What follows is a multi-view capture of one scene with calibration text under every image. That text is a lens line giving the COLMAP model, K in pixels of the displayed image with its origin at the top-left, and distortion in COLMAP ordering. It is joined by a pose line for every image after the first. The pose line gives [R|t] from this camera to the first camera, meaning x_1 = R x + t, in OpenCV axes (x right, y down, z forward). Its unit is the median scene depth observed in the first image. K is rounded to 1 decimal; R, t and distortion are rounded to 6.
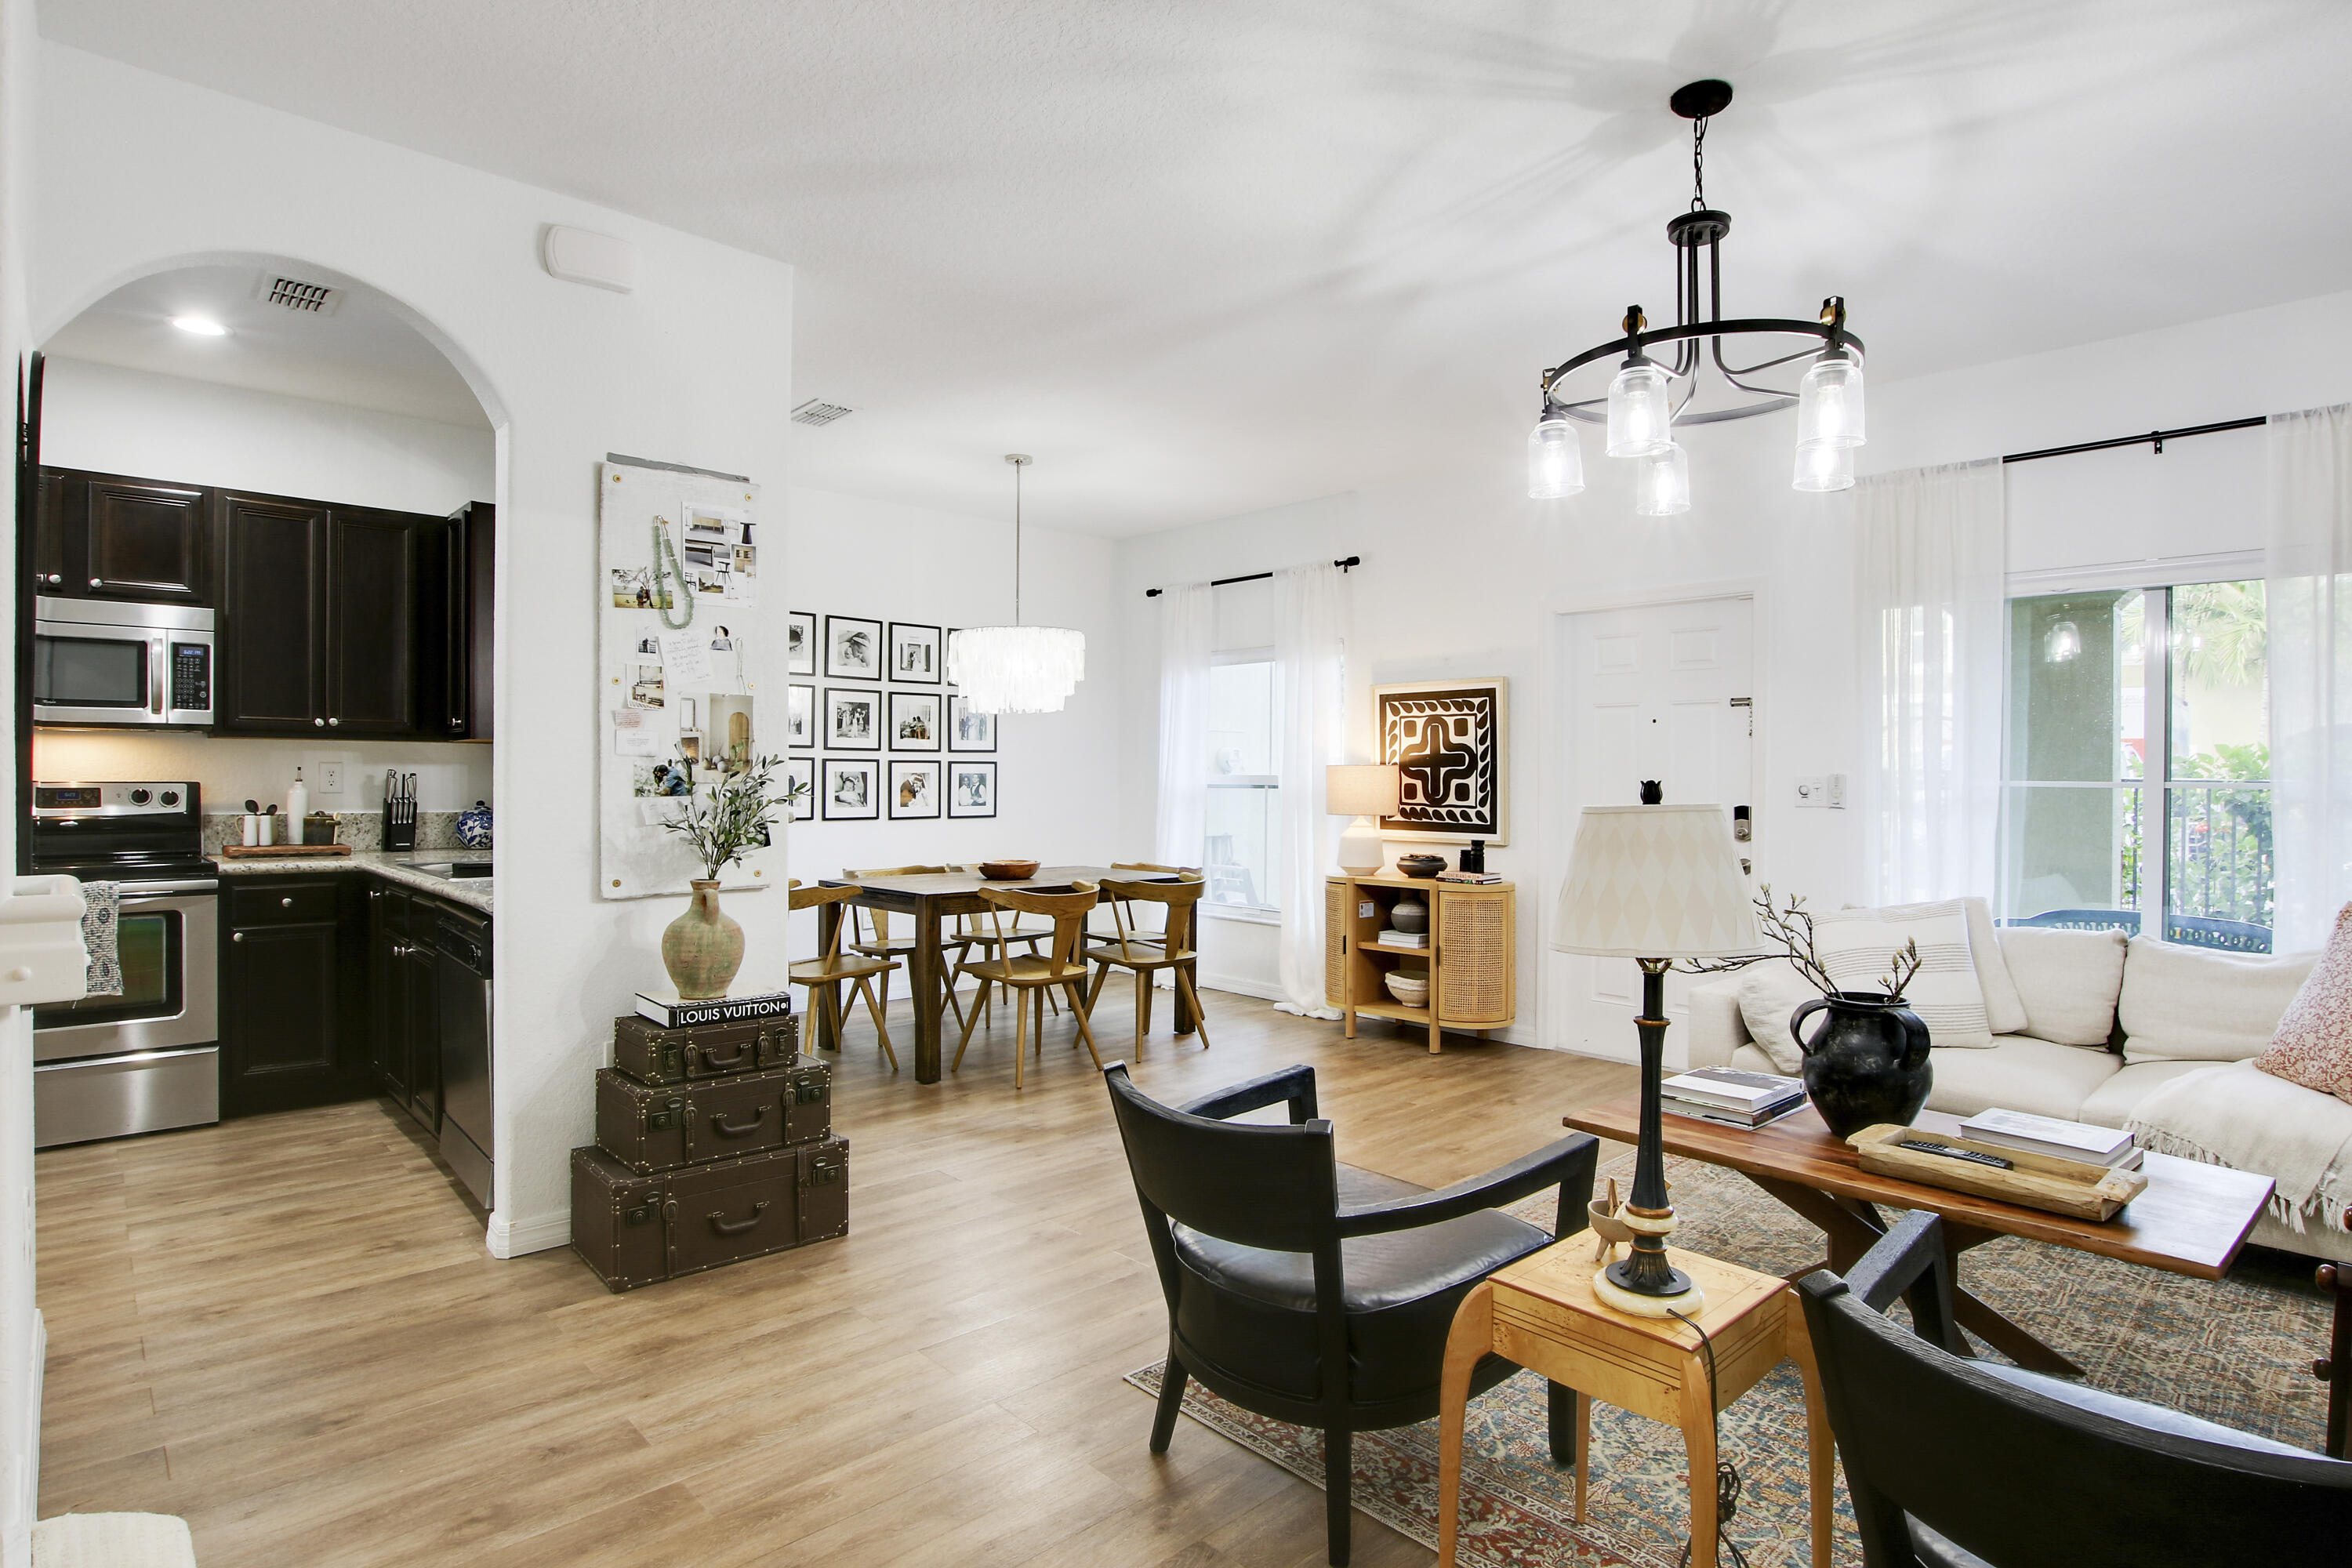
lens RADIAL K [[1208.9, 0, 1182.1], [0, 1208.9, 778.0], [0, 0, 1]] dist [-0.024266, -0.000952]
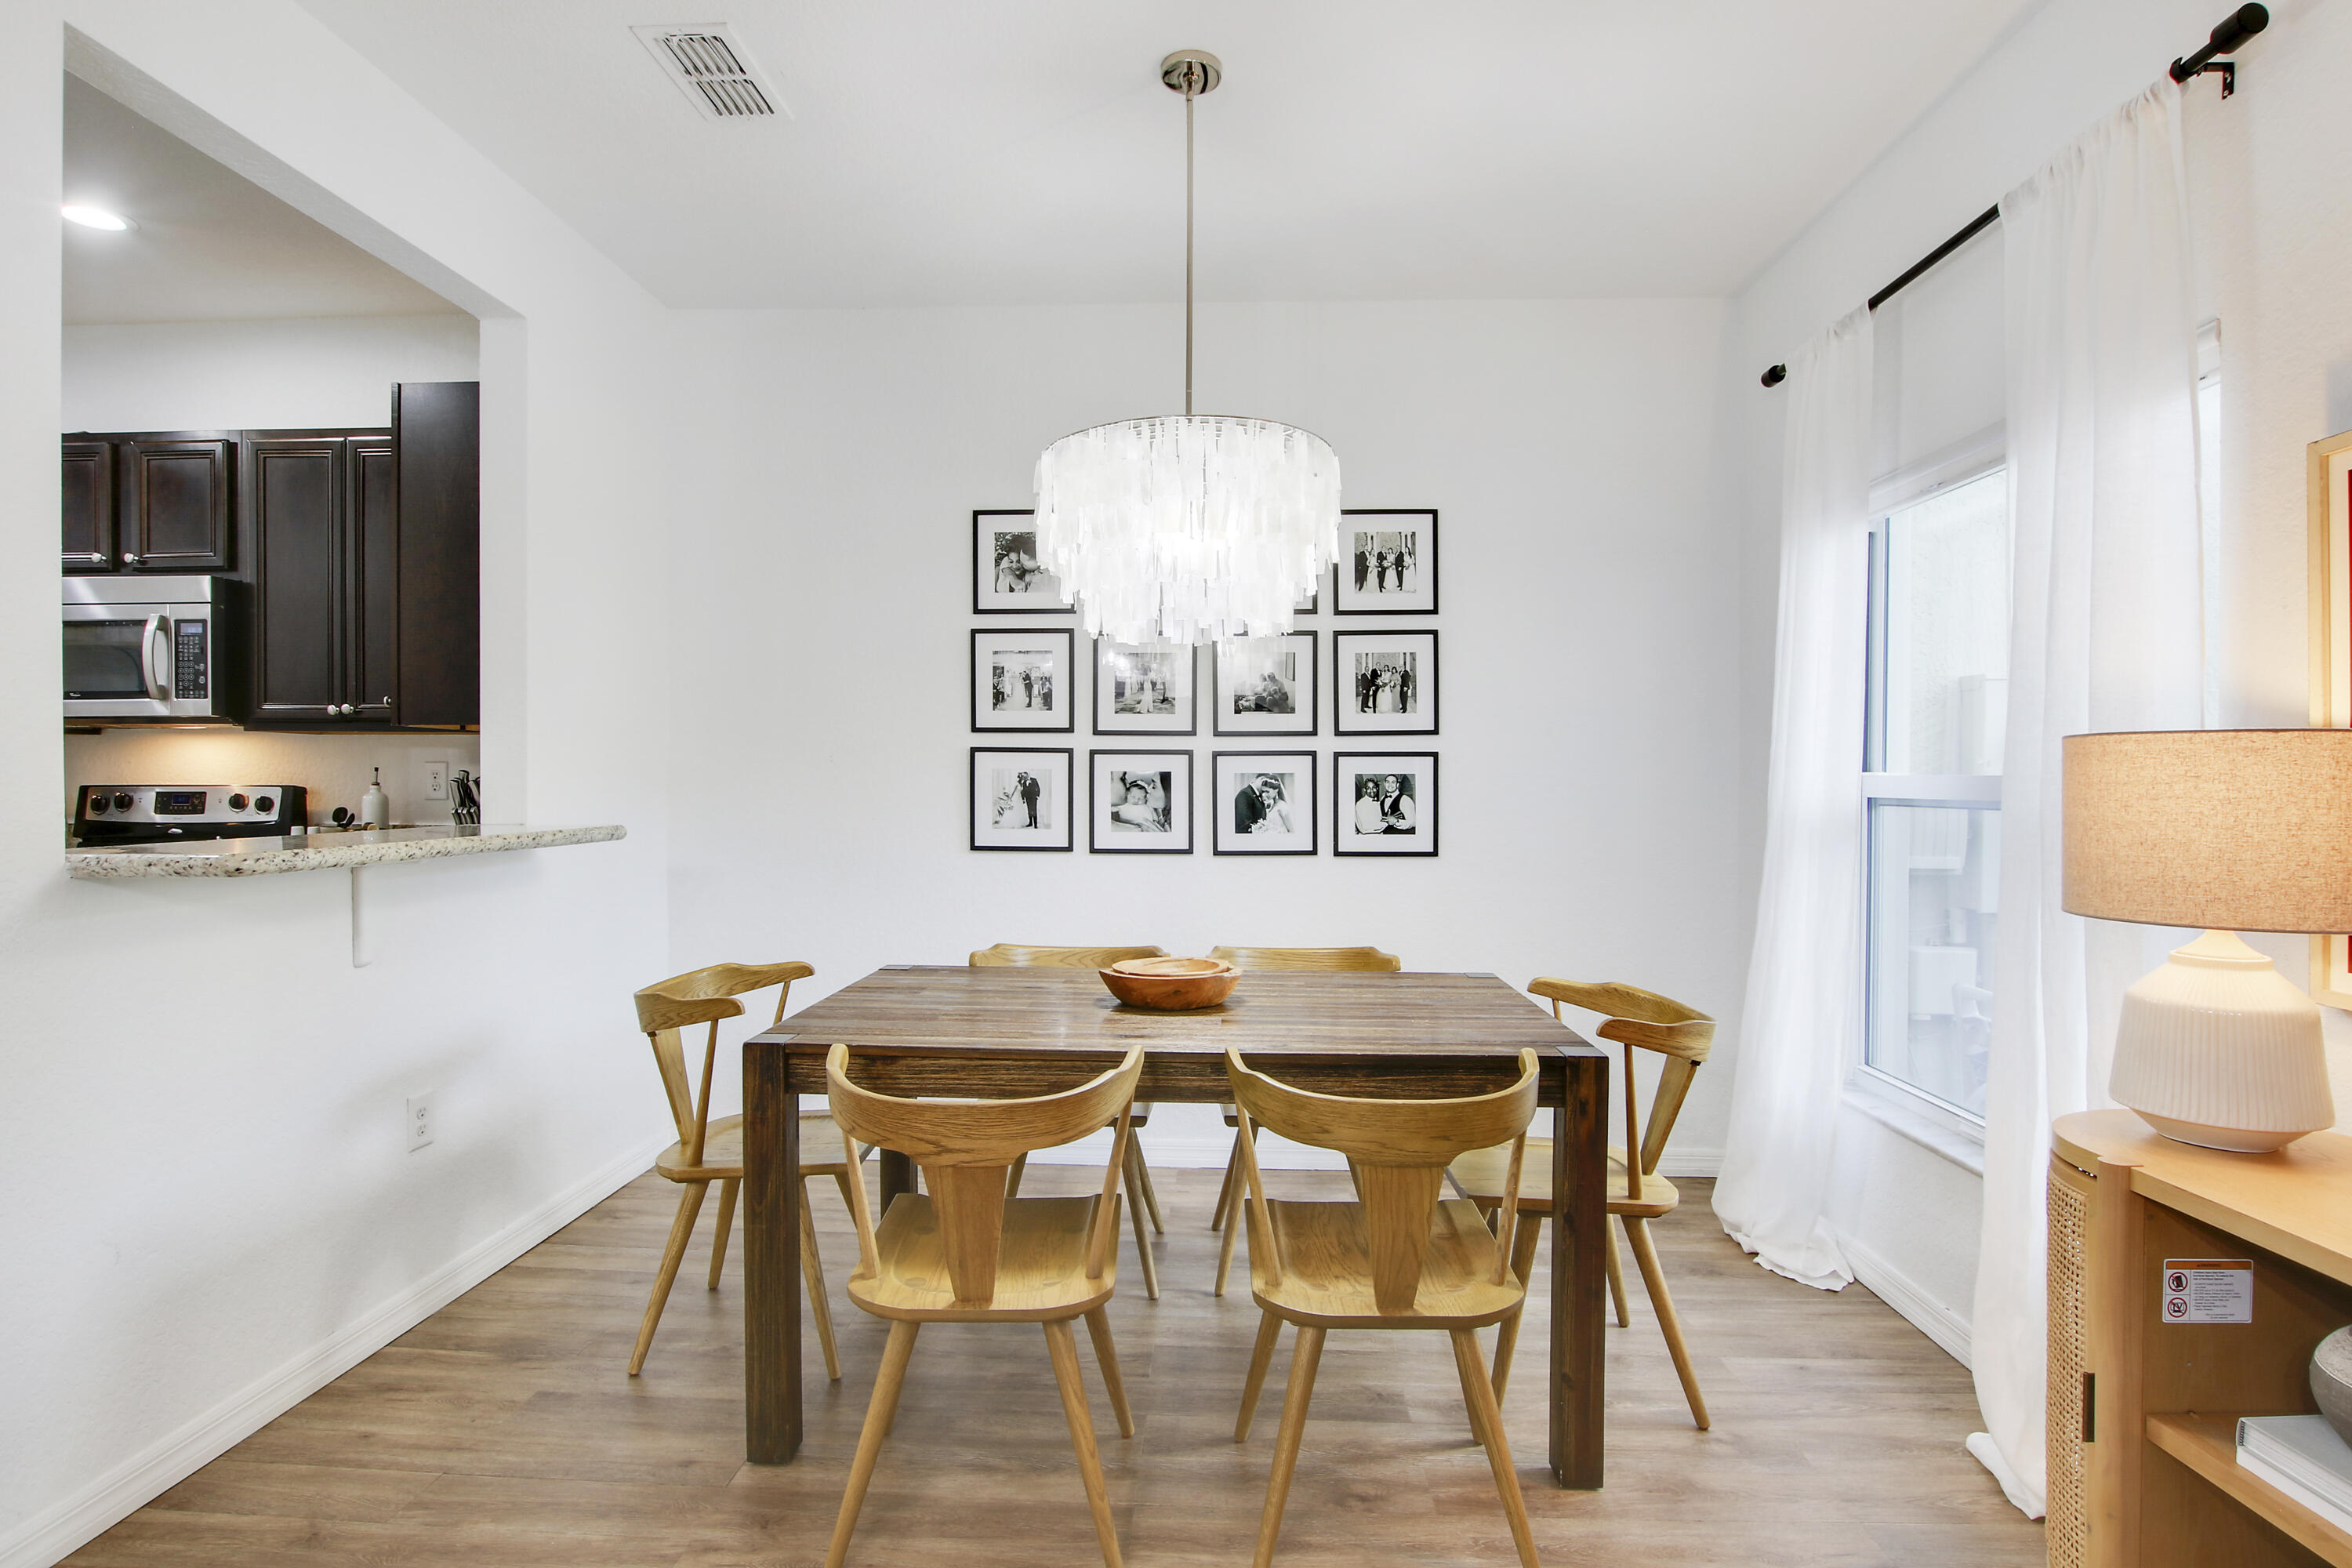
lens RADIAL K [[1208.9, 0, 1182.1], [0, 1208.9, 778.0], [0, 0, 1]] dist [-0.024266, -0.000952]
pose [[0.701356, -0.000017, -0.712811, 0.188354], [-0.001242, 0.999998, -0.001245, -0.001521], [0.712810, 0.001758, 0.701355, 0.701861]]
